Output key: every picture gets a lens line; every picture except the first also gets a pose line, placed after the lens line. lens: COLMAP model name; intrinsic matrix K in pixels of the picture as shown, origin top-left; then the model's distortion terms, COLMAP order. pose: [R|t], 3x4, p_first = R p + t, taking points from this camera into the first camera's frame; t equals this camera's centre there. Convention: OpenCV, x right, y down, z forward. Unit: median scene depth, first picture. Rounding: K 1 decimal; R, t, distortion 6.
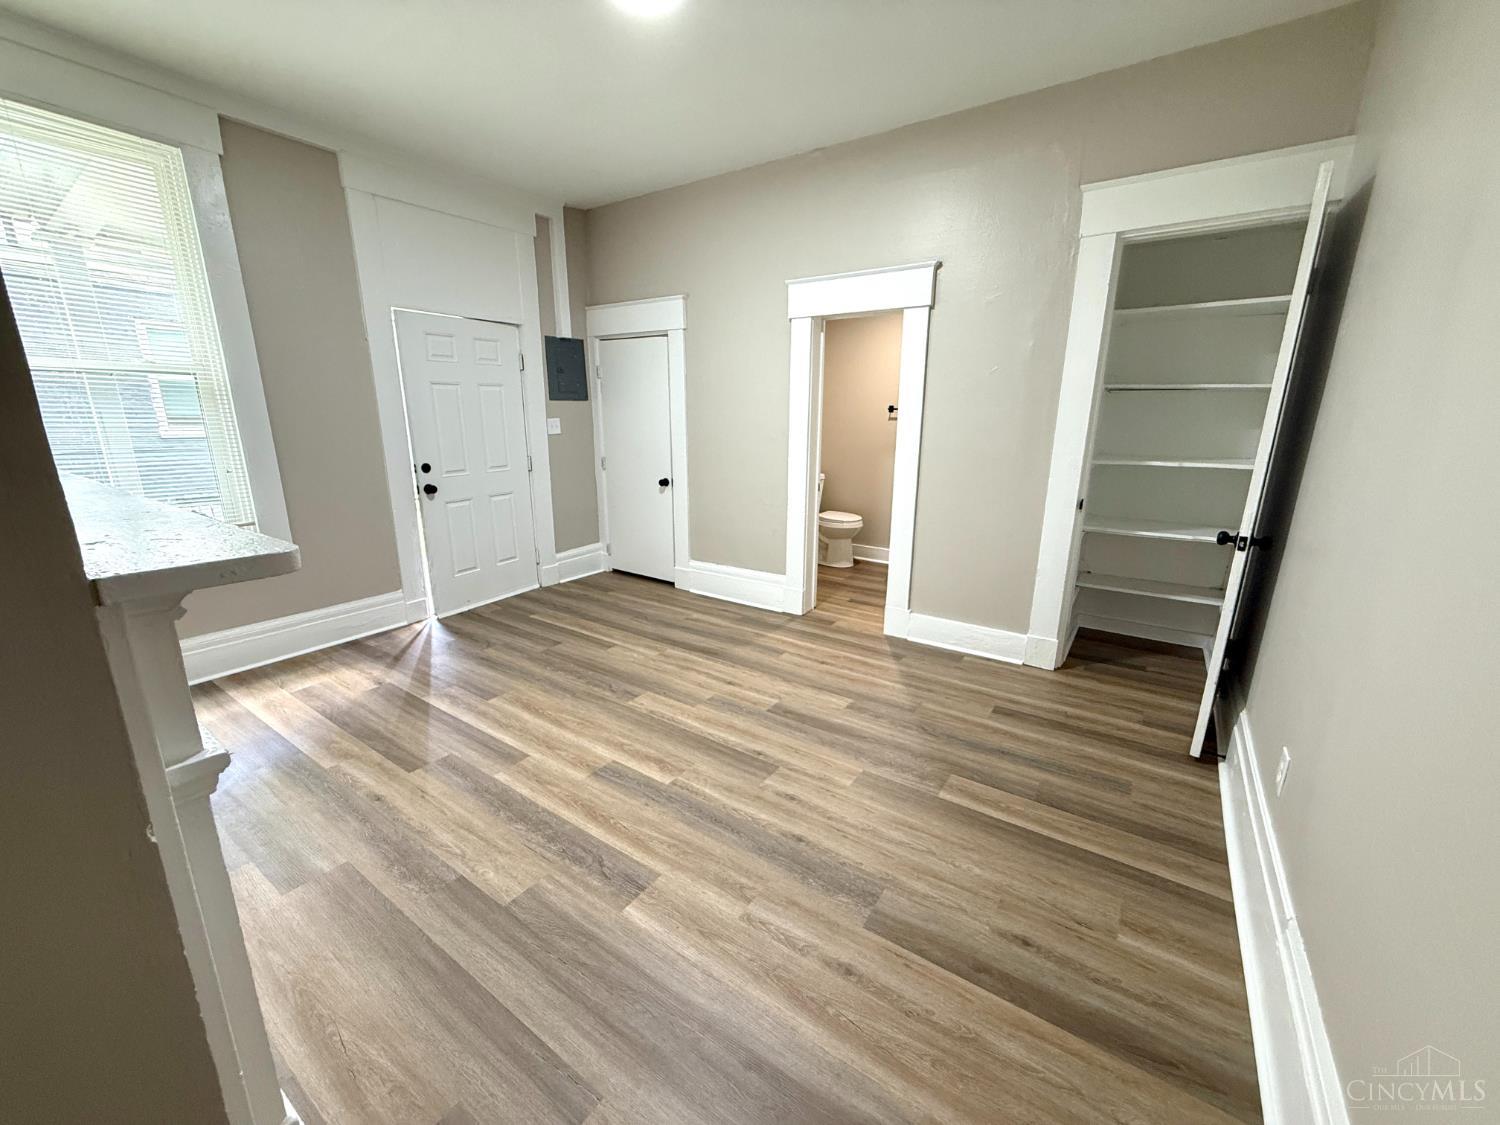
lens RADIAL K [[594.5, 0, 761.3], [0, 594.5, 558.5], [0, 0, 1]] dist [-0.000673, 0.000213]
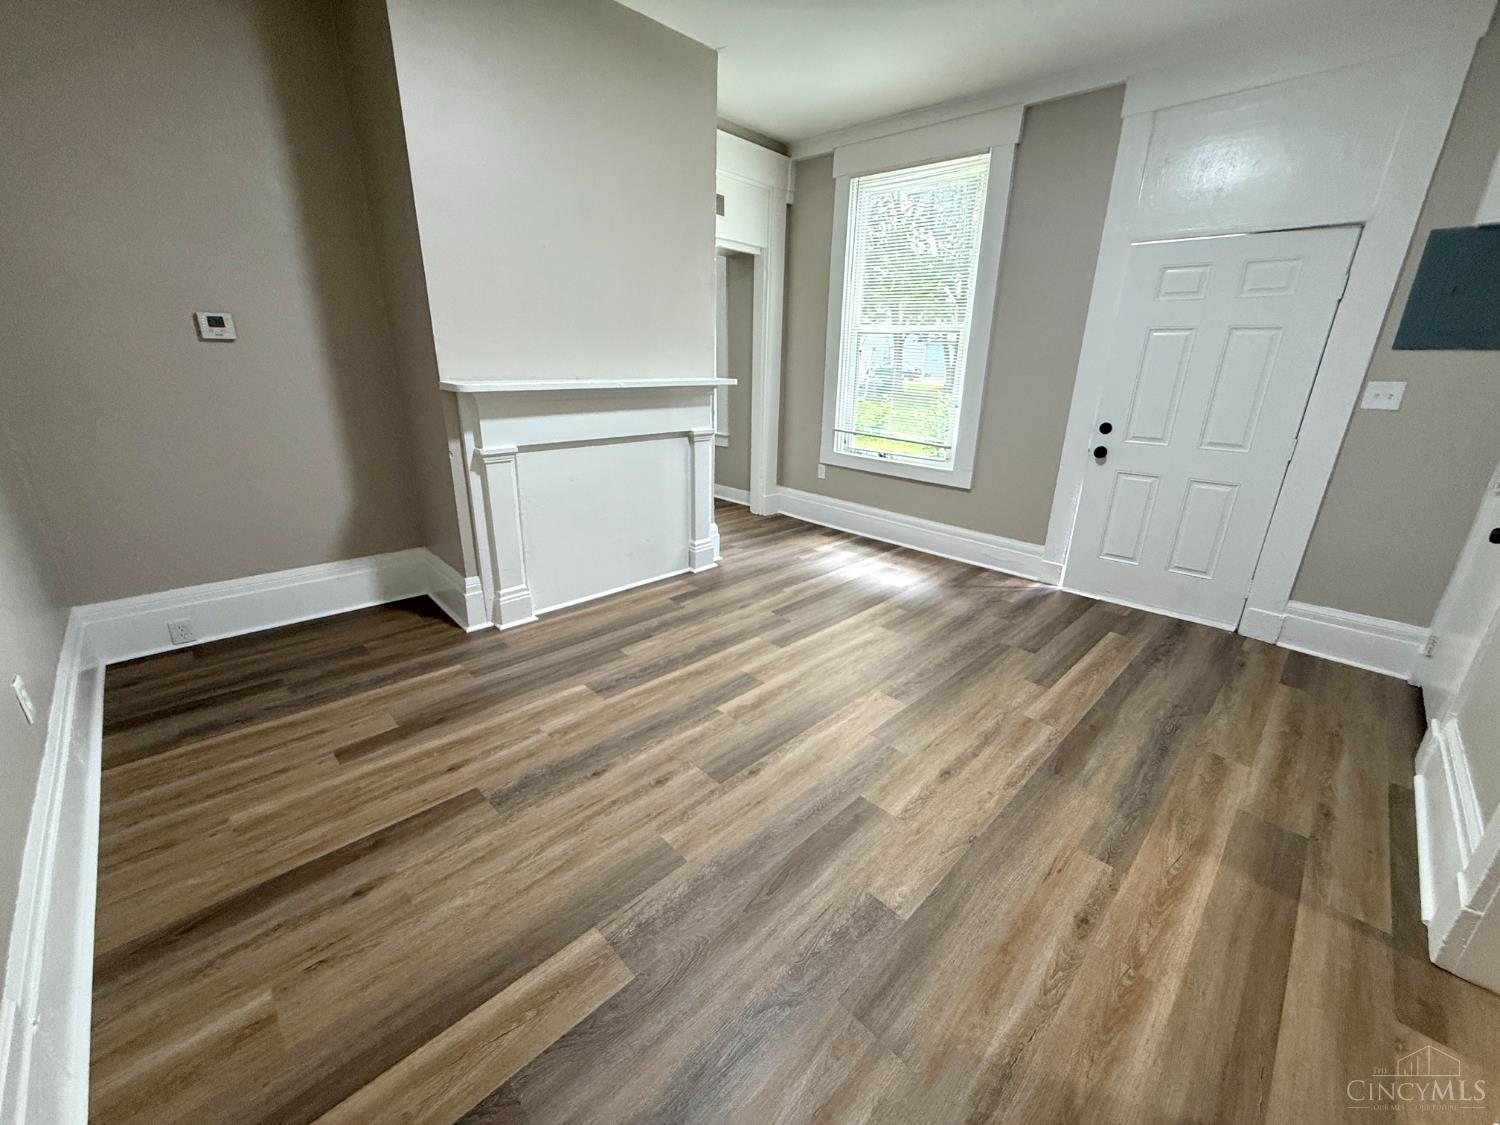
lens RADIAL K [[594.5, 0, 744.1], [0, 594.5, 568.0], [0, 0, 1]] dist [-0.000673, 0.000213]
pose [[-0.201996, 0.315210, -0.927276, 0.652781], [-0.263718, 0.894318, 0.361454, -0.213656], [0.943213, 0.317552, -0.097522, 0.945003]]
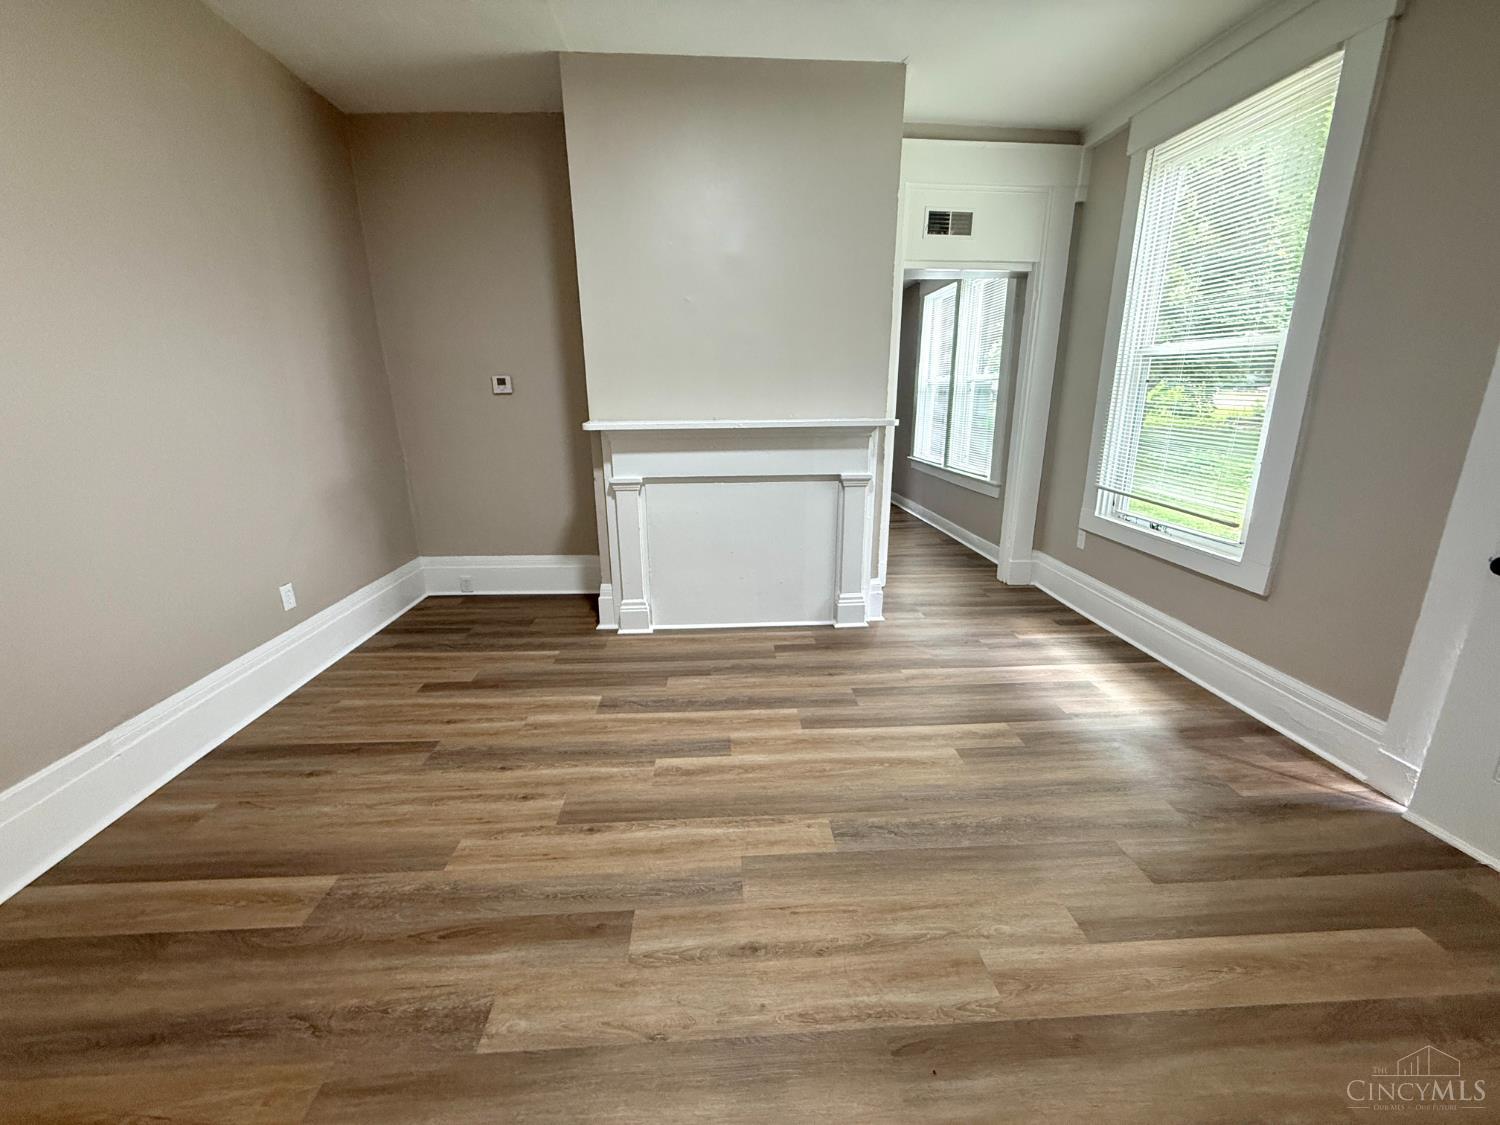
lens RADIAL K [[594.5, 0, 752.1], [0, 594.5, 568.8], [0, 0, 1]] dist [-0.000673, 0.000213]
pose [[-0.797732, 0.166244, -0.579644, 0.215824], [-0.149057, 0.877054, 0.456681, -0.346195], [0.584299, 0.450709, -0.674874, 1.441749]]
